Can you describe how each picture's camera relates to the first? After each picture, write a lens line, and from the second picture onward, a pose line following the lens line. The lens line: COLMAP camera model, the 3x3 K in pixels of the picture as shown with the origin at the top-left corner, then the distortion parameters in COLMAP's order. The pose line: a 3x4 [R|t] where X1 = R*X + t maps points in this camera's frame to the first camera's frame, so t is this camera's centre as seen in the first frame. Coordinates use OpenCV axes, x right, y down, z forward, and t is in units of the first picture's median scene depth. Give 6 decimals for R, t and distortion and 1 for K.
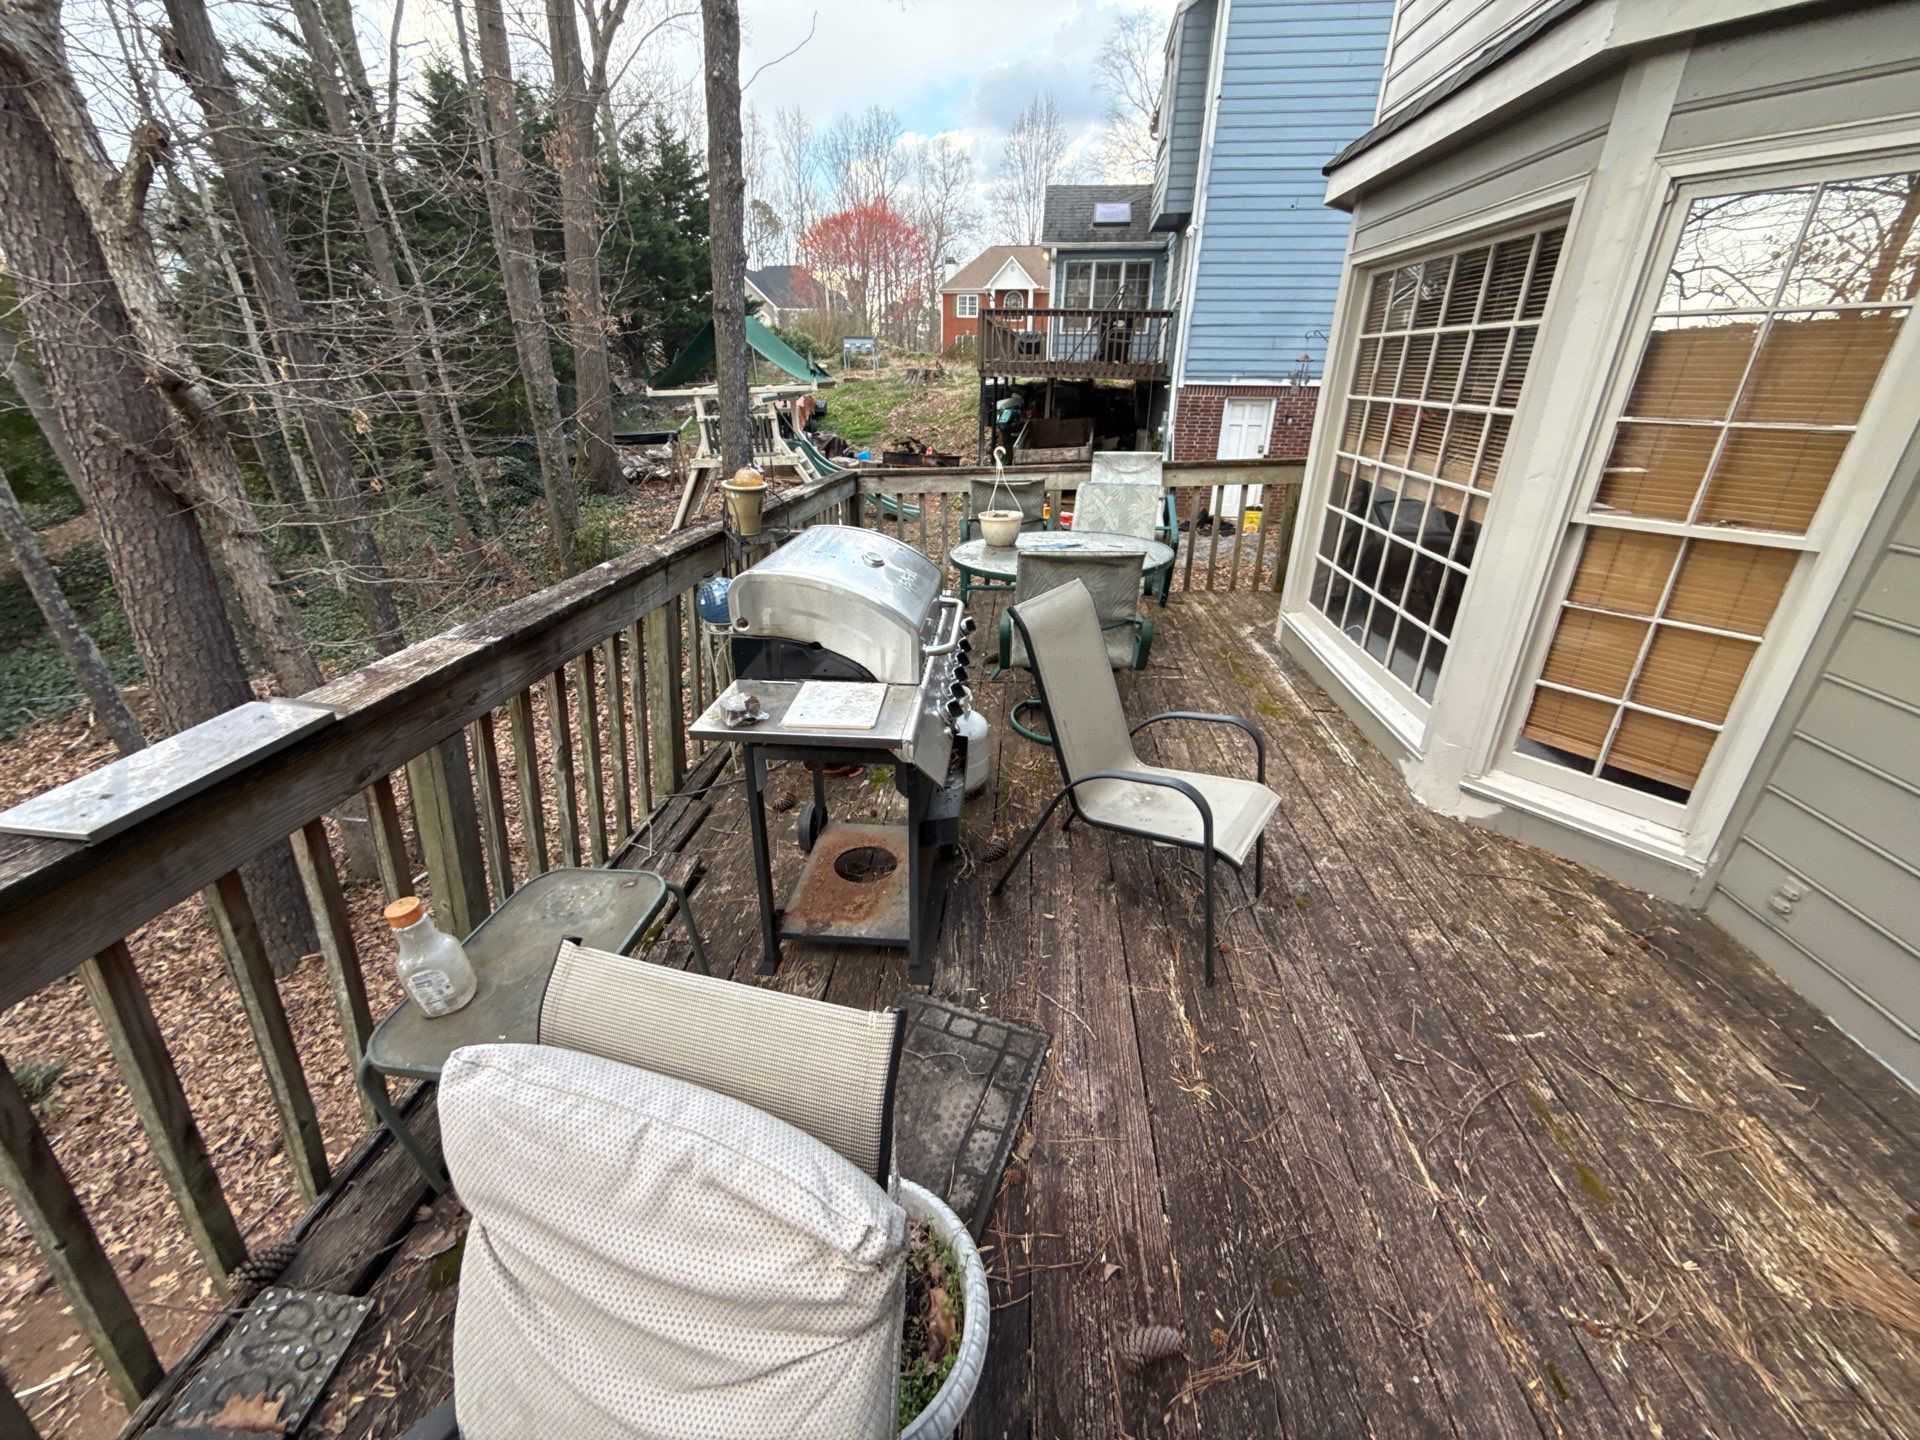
lens RADIAL K [[763.1, 0, 957.0], [0, 763.1, 721.5], [0, 0, 1]] dist [-0.001122, 0.000293]
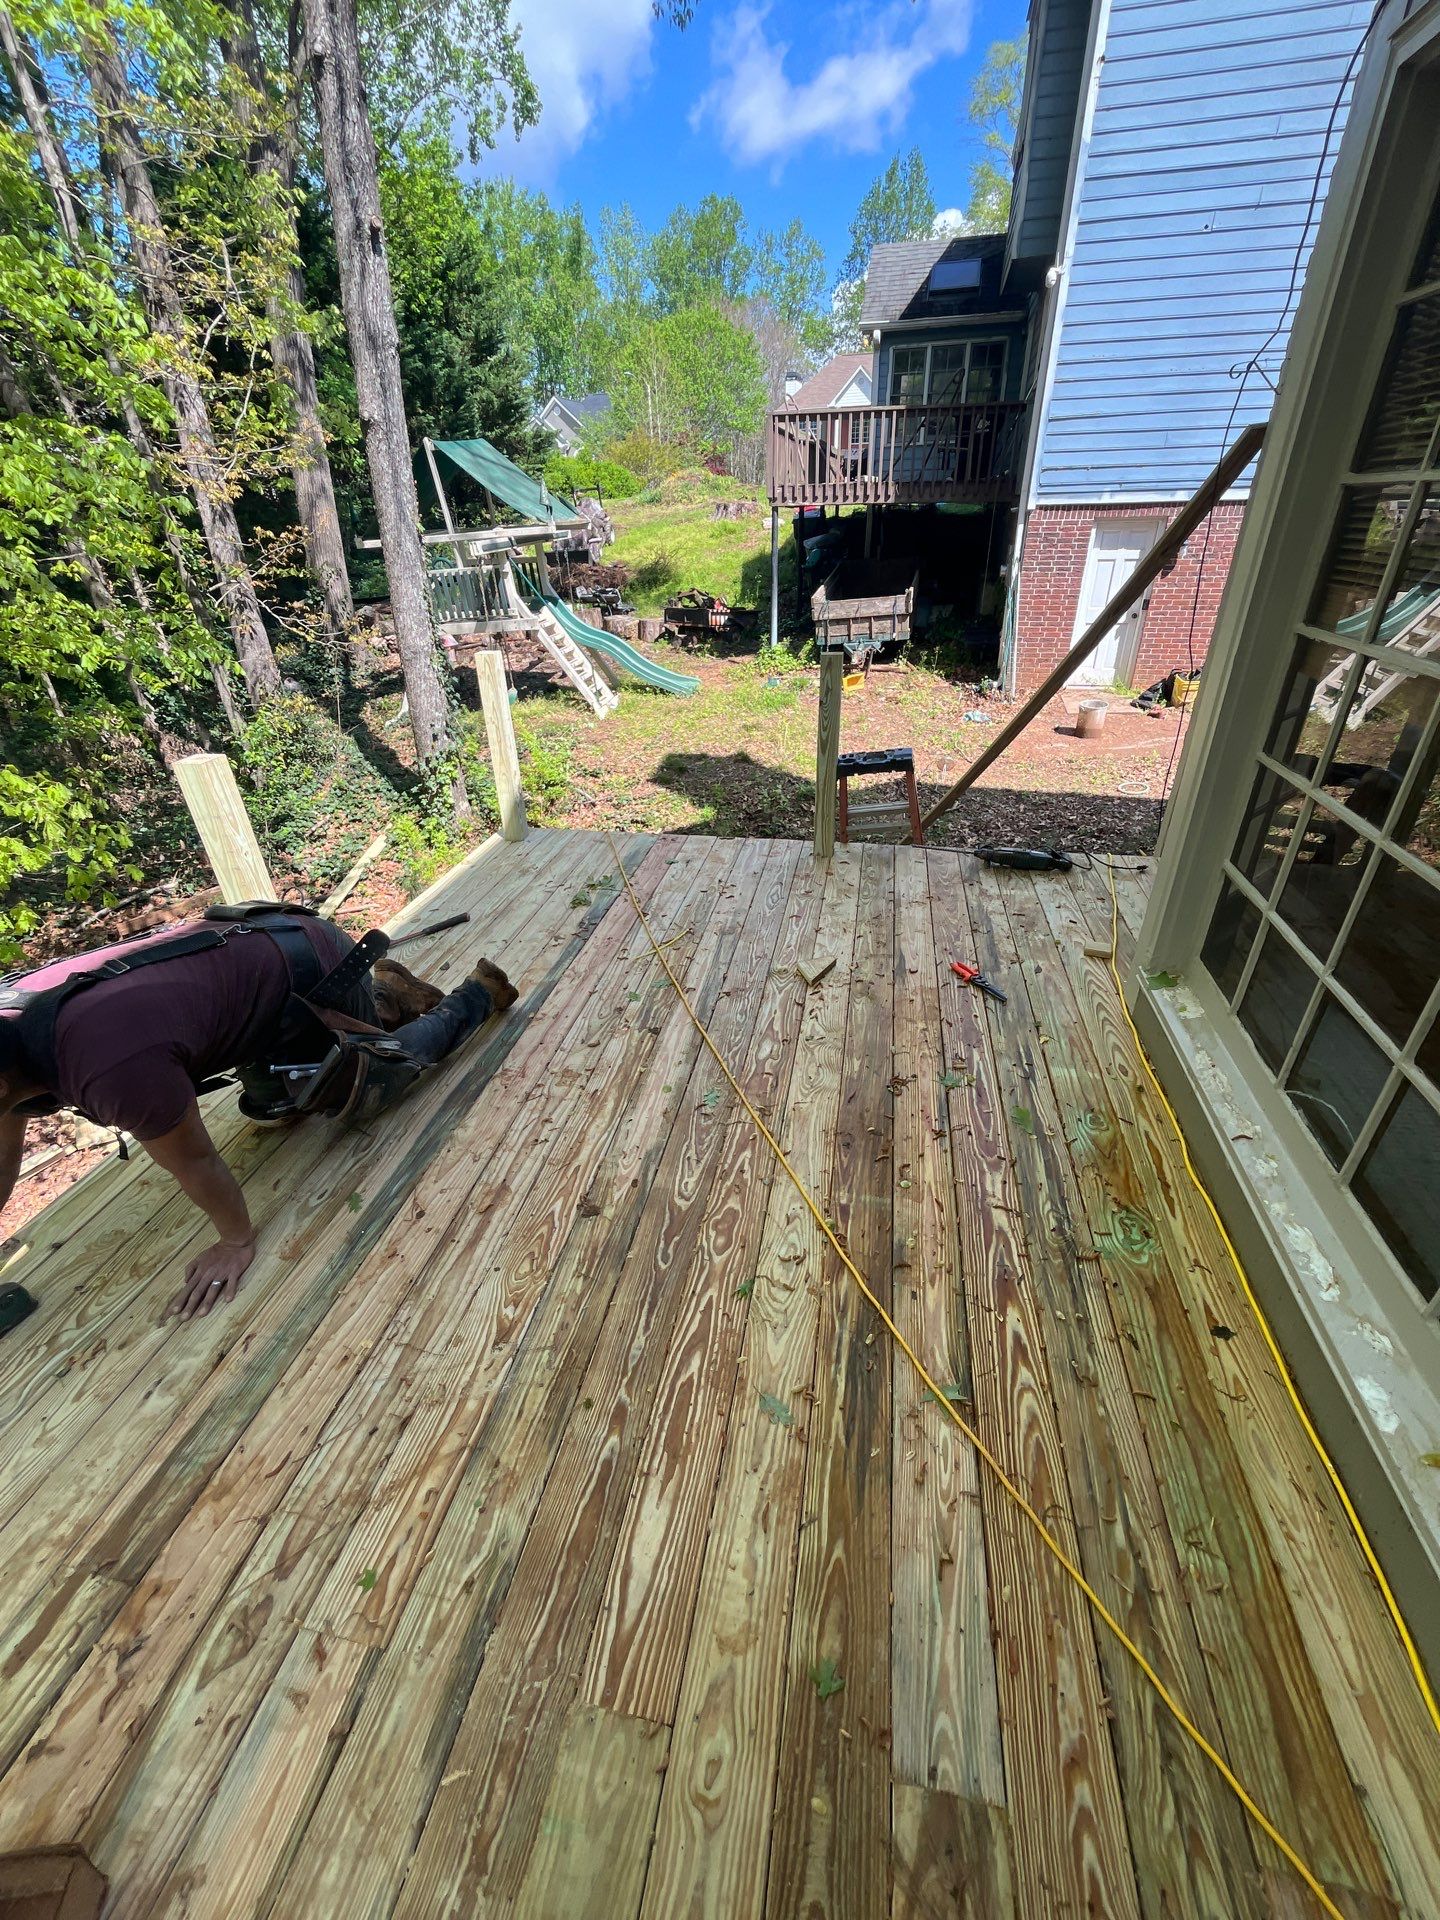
lens RADIAL K [[779.0, 0, 722.9], [0, 779.0, 956.9], [0, 0, 1]] dist [-0.003358, -0.000578]
pose [[0.994250, 0.018003, -0.105563, 0.396923], [-0.008462, 0.995893, 0.090144, -0.344921], [0.106752, -0.088733, 0.990318, 0.881748]]
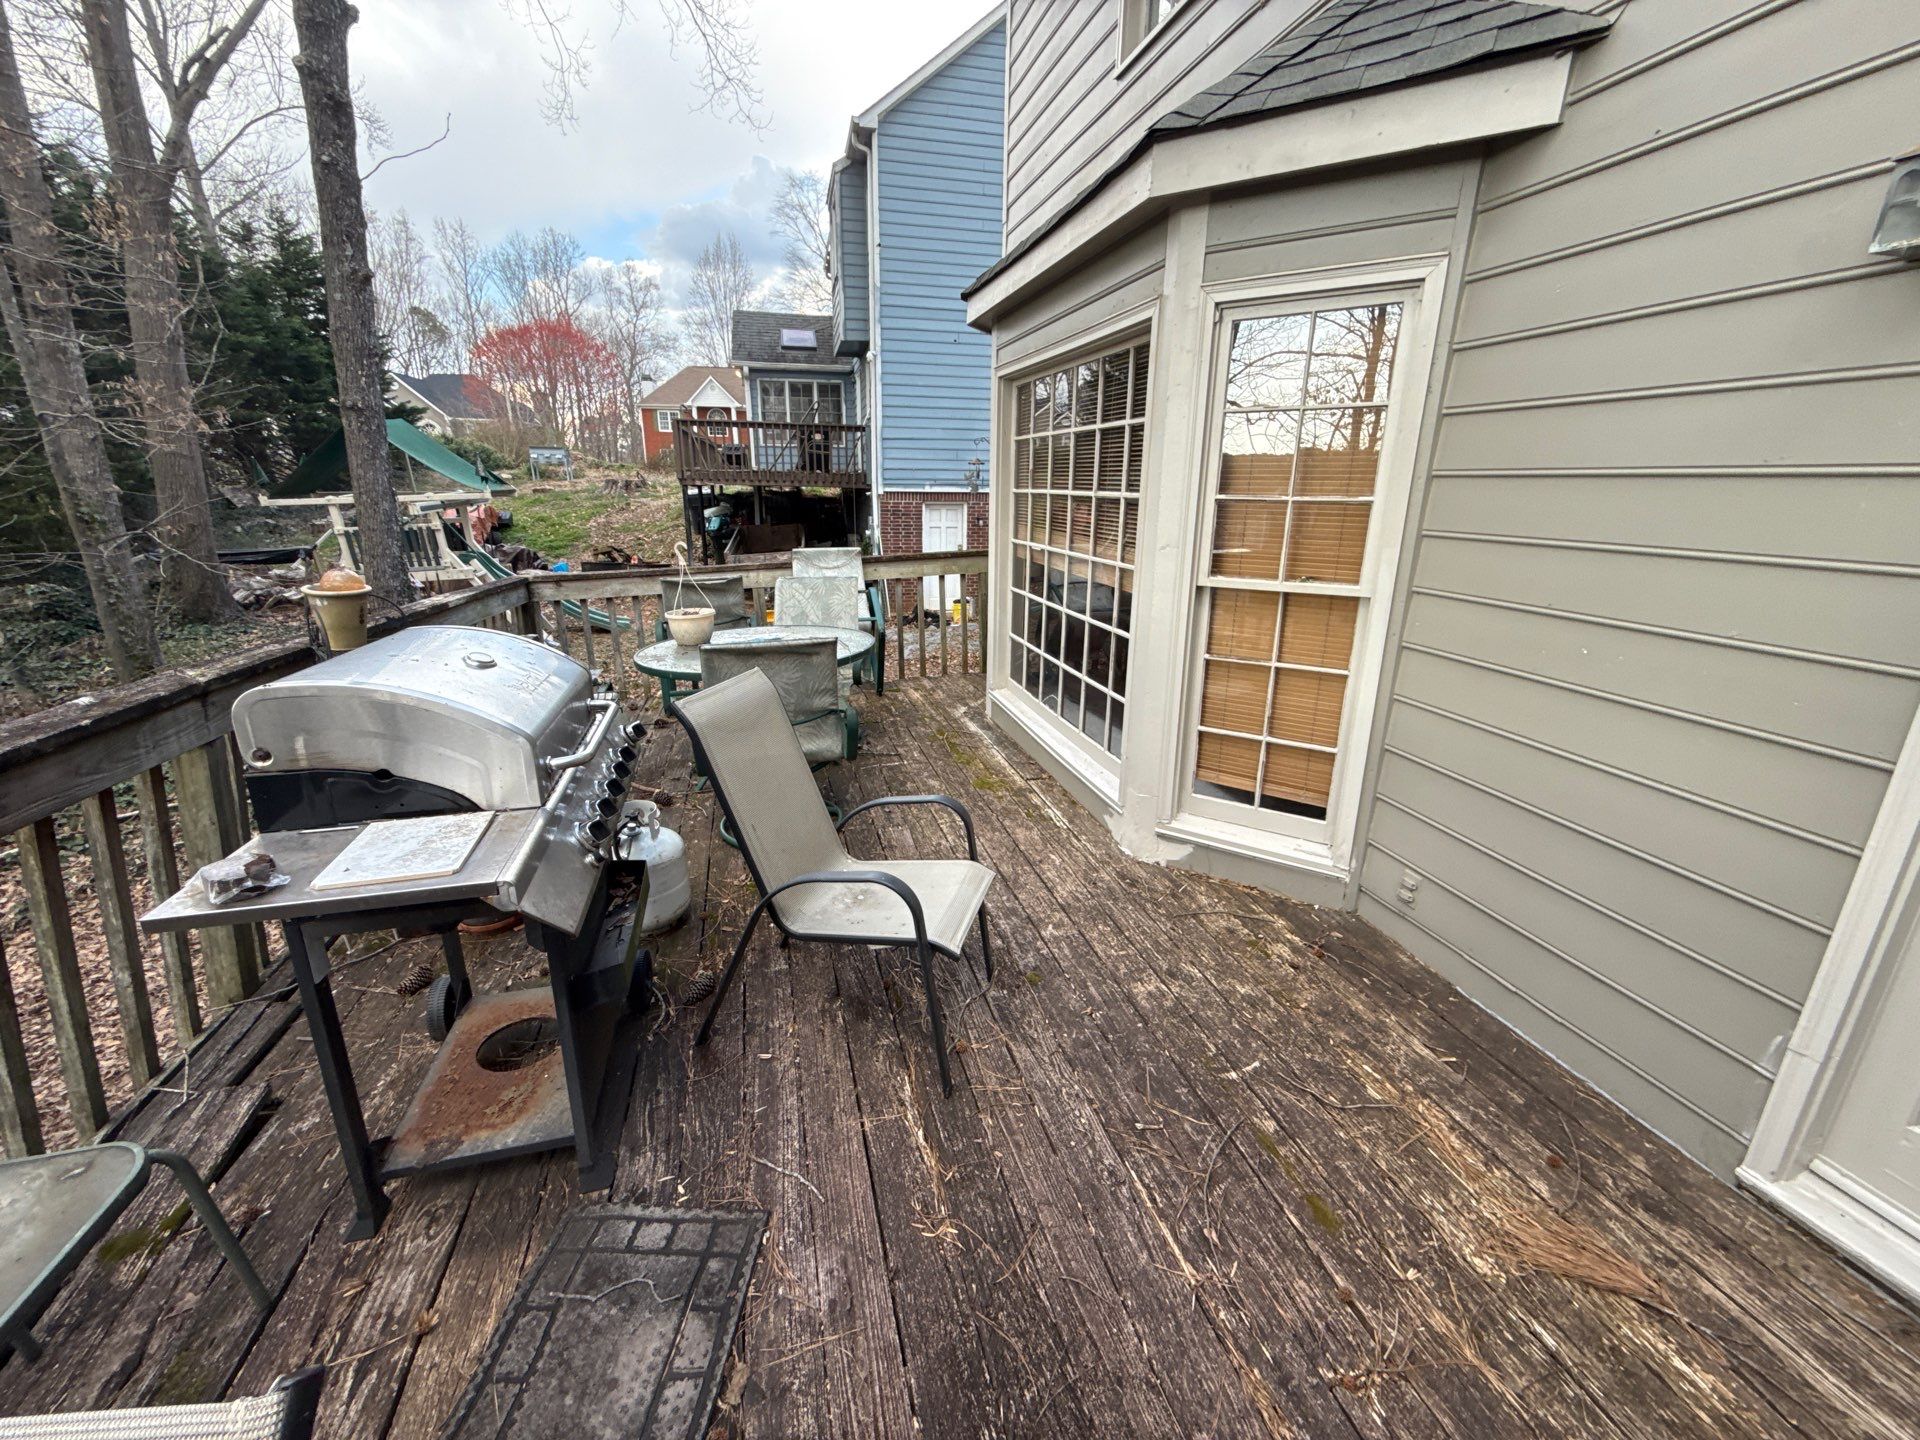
lens RADIAL K [[763.1, 0, 957.0], [0, 763.1, 721.5], [0, 0, 1]] dist [-0.001122, 0.000293]
pose [[0.940498, -0.099077, 0.325033, 0.079004], [0.140469, 0.984351, -0.106401, 0.007138], [-0.309405, 0.145727, 0.939698, 0.074177]]
